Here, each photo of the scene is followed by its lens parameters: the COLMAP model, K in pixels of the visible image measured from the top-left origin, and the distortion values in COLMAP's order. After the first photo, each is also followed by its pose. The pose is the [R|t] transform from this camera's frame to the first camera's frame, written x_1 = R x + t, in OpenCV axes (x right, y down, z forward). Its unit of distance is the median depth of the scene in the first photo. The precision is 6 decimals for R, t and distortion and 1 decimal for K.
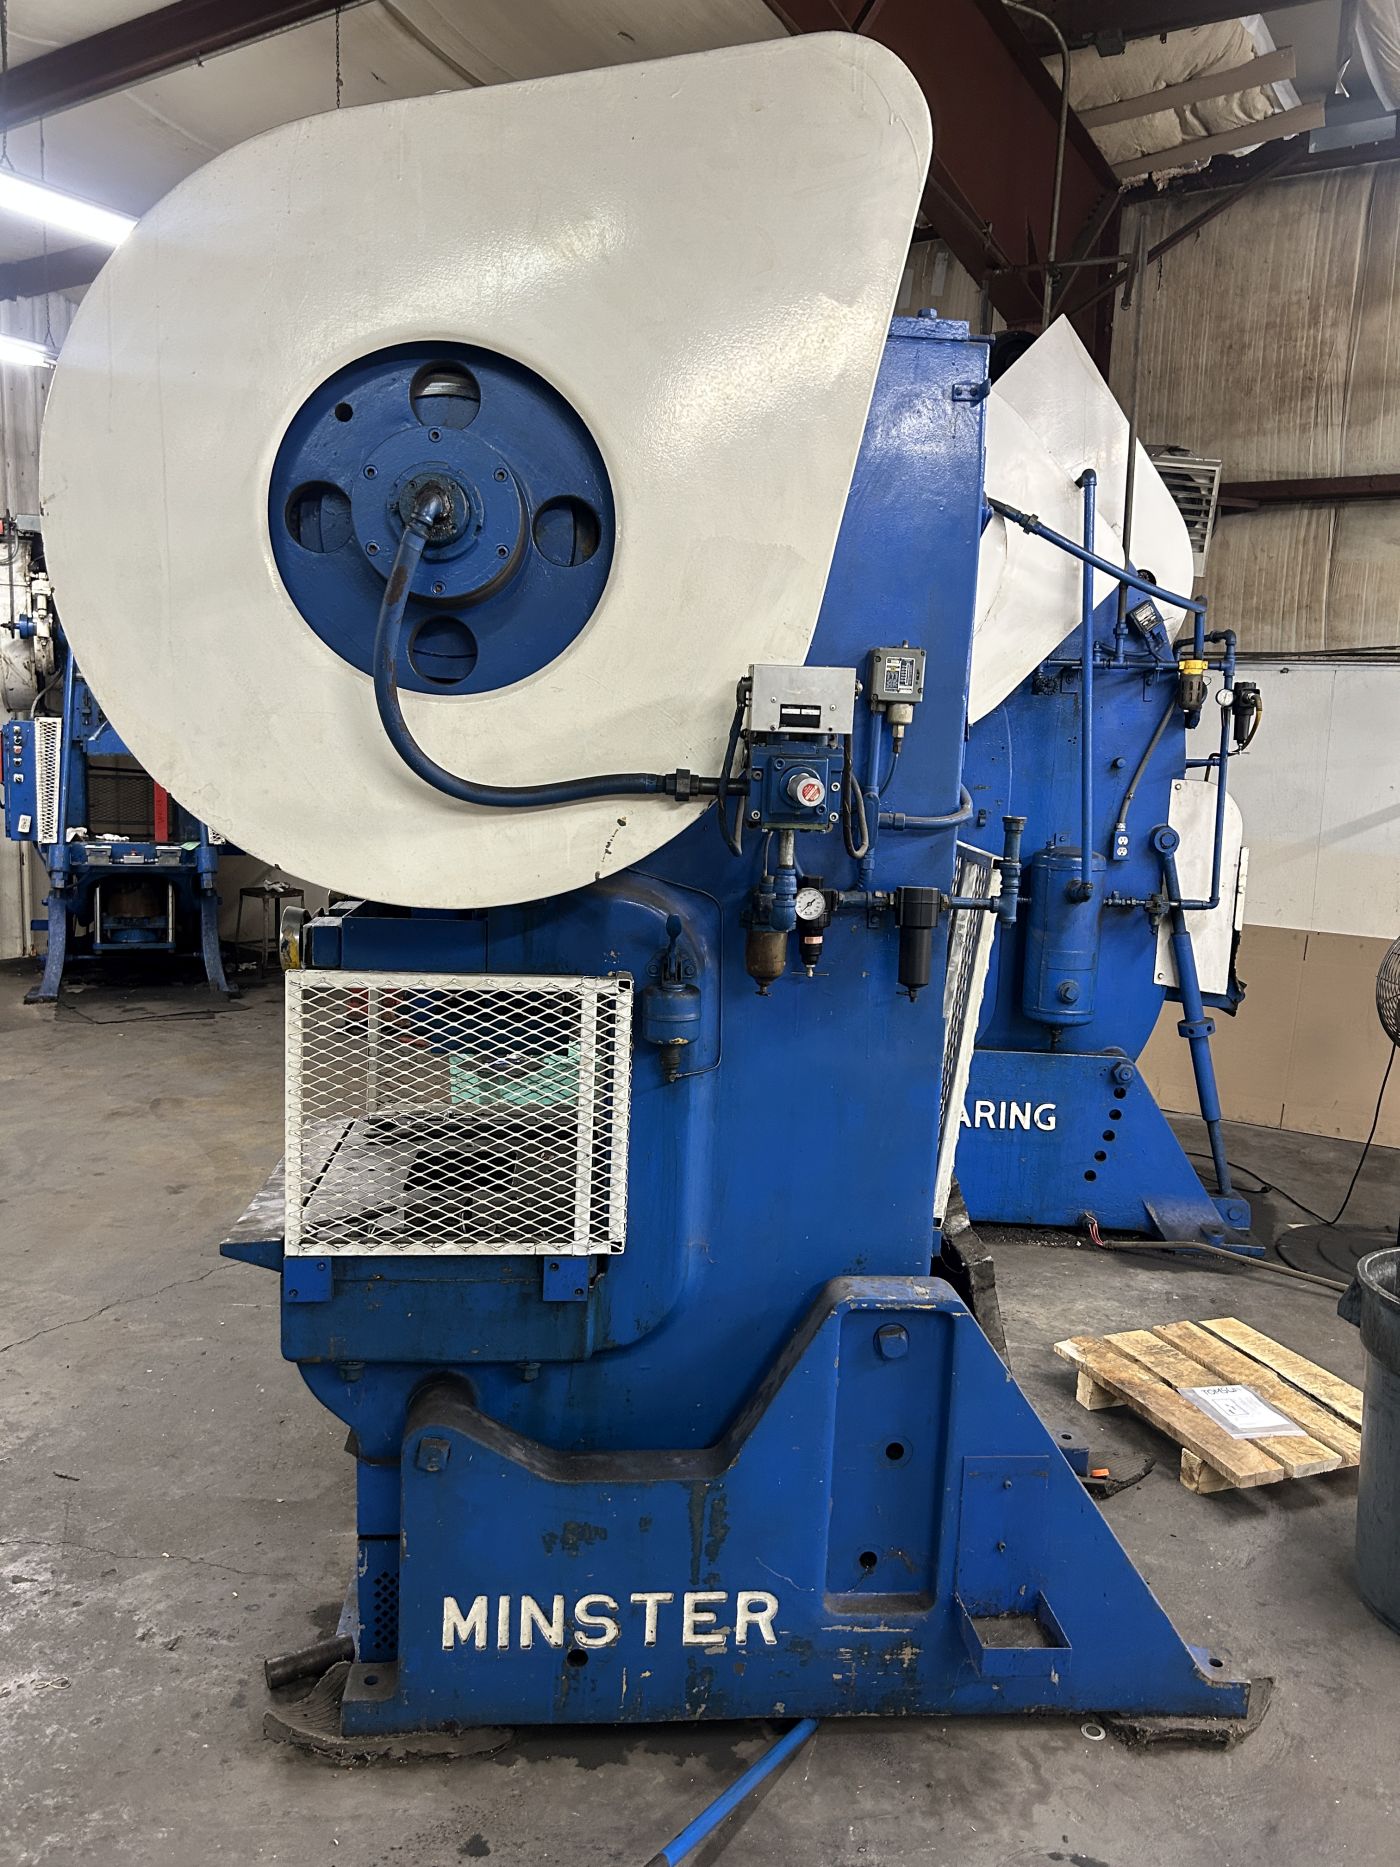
lens RADIAL K [[1429.6, 0, 705.0], [0, 1429.6, 924.9], [0, 0, 1]] dist [0.023735, -0.005743]
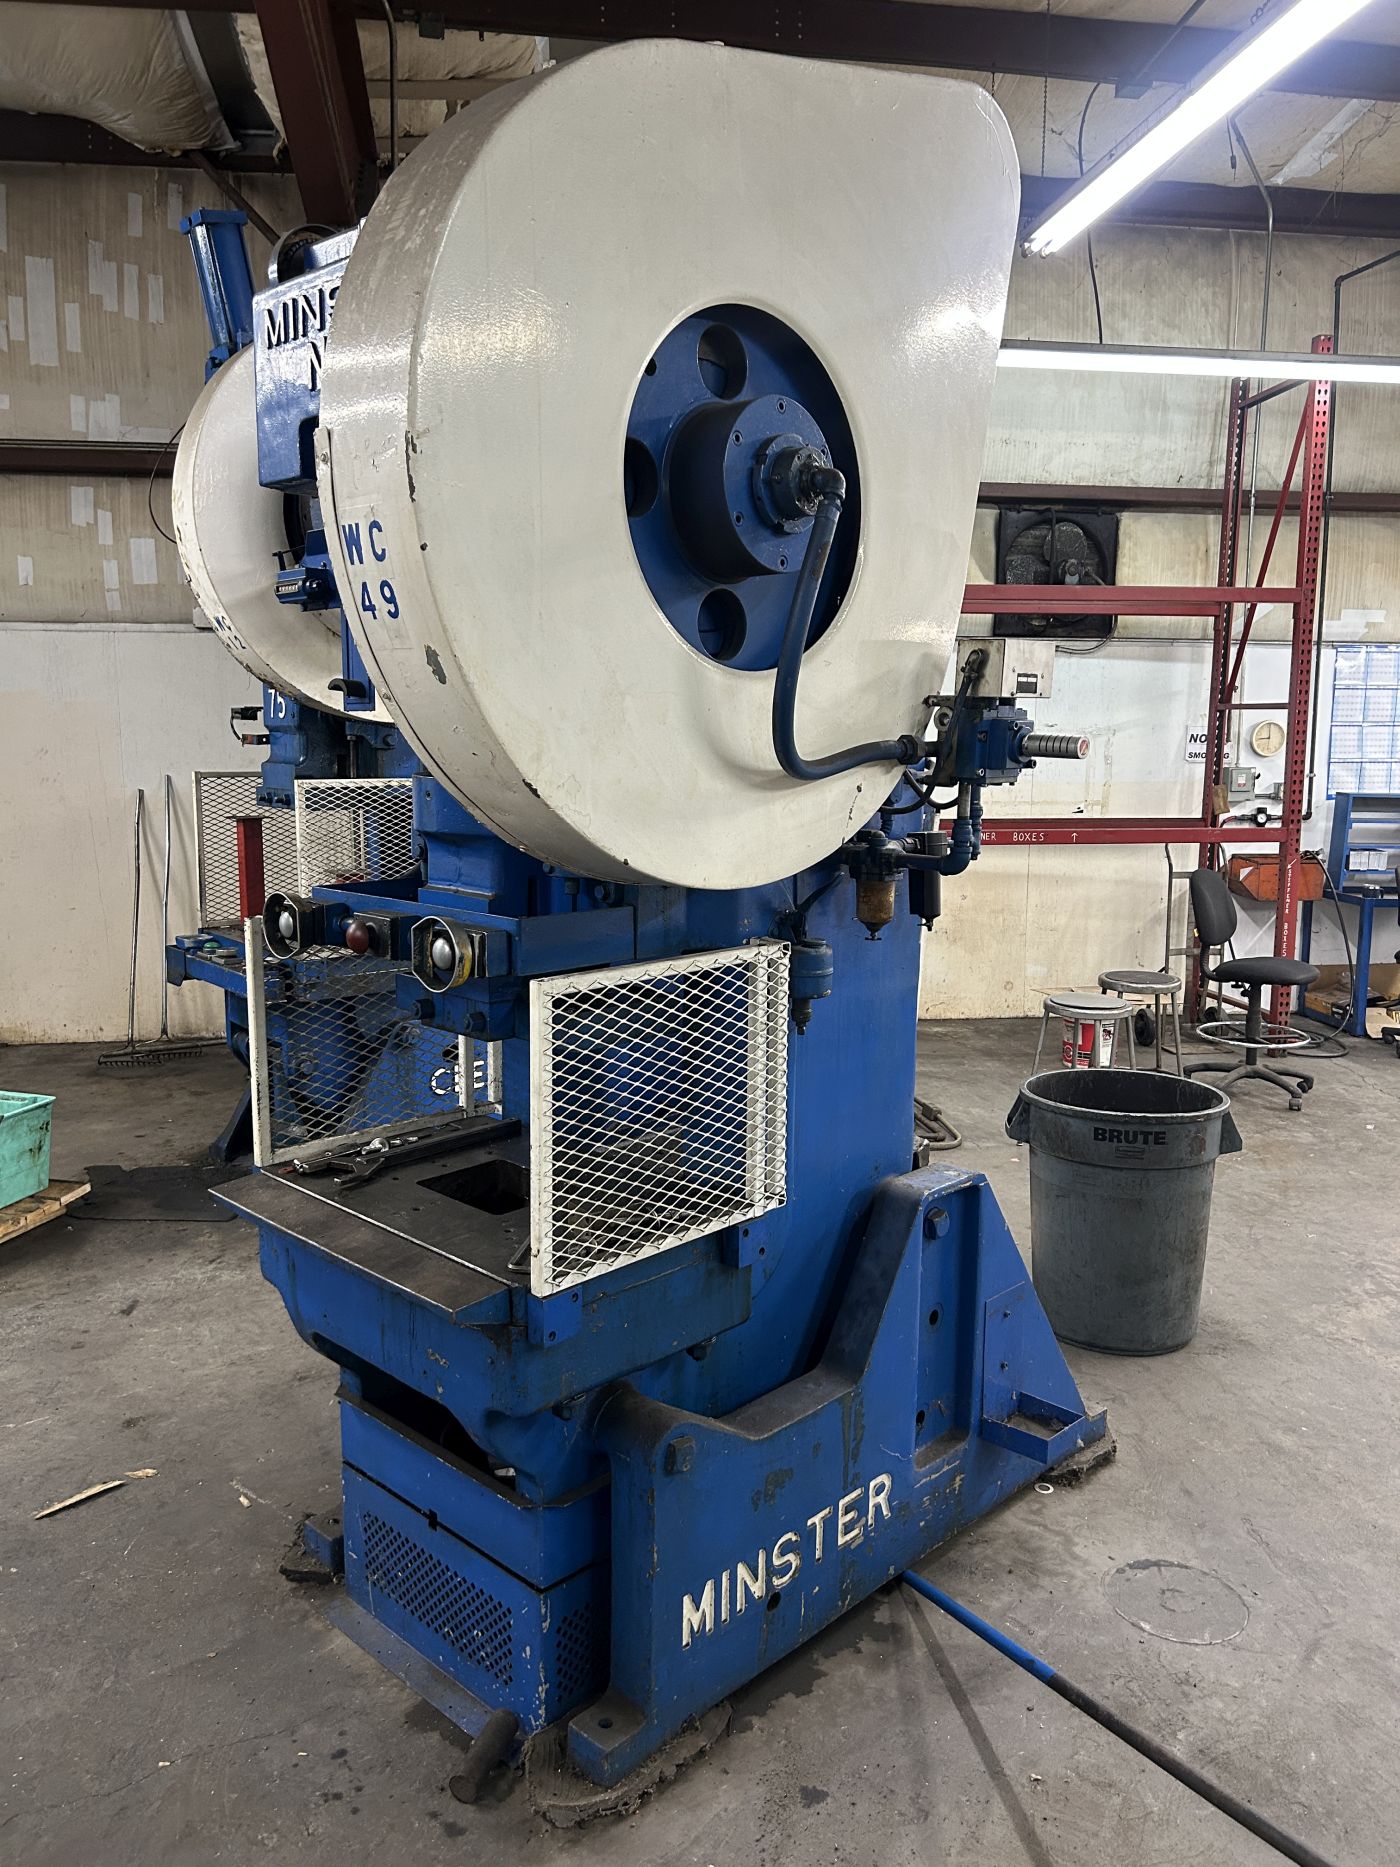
lens RADIAL K [[1428.3, 0, 707.8], [0, 1428.3, 927.8], [0, 0, 1]] dist [0.057961, -0.058945]
pose [[0.752870, -0.129374, 0.645329, -0.737428], [0.112940, 0.991342, 0.066981, -0.046351], [-0.648407, 0.022456, 0.760963, 0.232001]]
